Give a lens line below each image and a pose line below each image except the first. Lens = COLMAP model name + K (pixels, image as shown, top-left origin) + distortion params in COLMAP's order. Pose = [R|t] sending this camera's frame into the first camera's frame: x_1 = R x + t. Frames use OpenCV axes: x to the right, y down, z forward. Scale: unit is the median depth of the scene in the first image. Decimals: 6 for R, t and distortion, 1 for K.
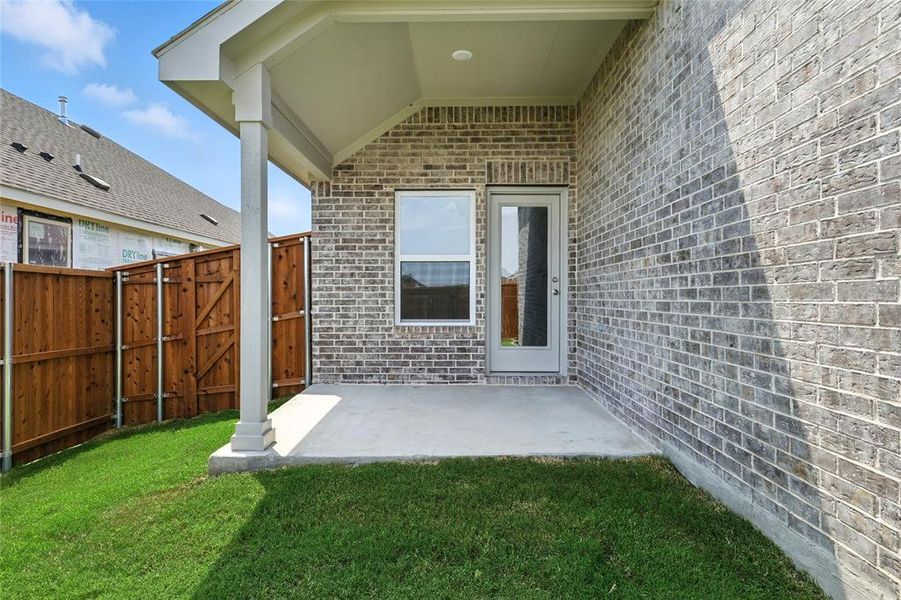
lens RADIAL K [[513.3, 0, 450.5], [0, 513.3, 300.0], [0, 0, 1]] dist [-0.000378, 0.000219]
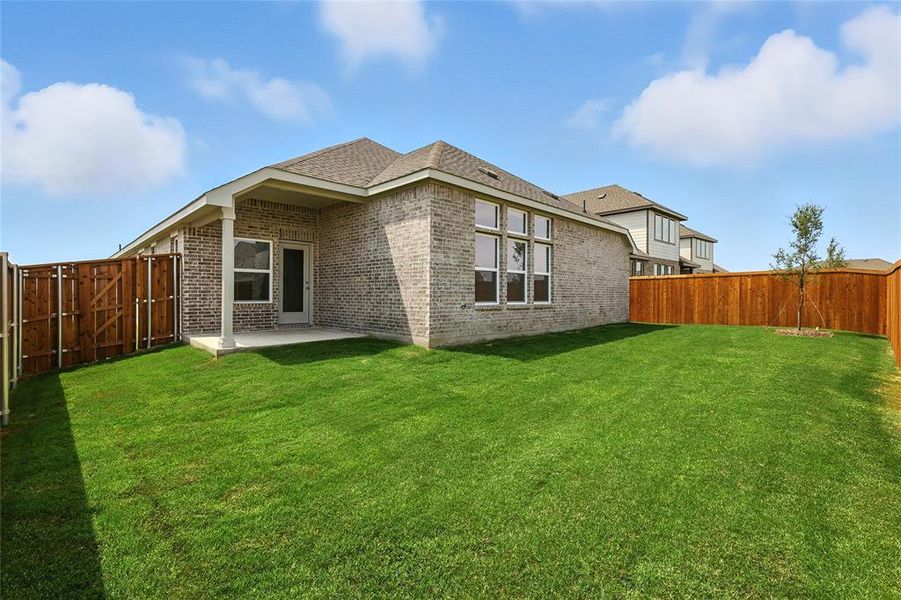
lens RADIAL K [[396.3, 0, 450.5], [0, 396.3, 300.0], [0, 0, 1]] dist [0.000932, 0.000027]
pose [[0.706652, -0.005936, 0.707537, -0.610657], [-0.000183, 0.999963, 0.008573, 0.023235], [-0.707562, -0.006188, 0.706625, -0.713646]]
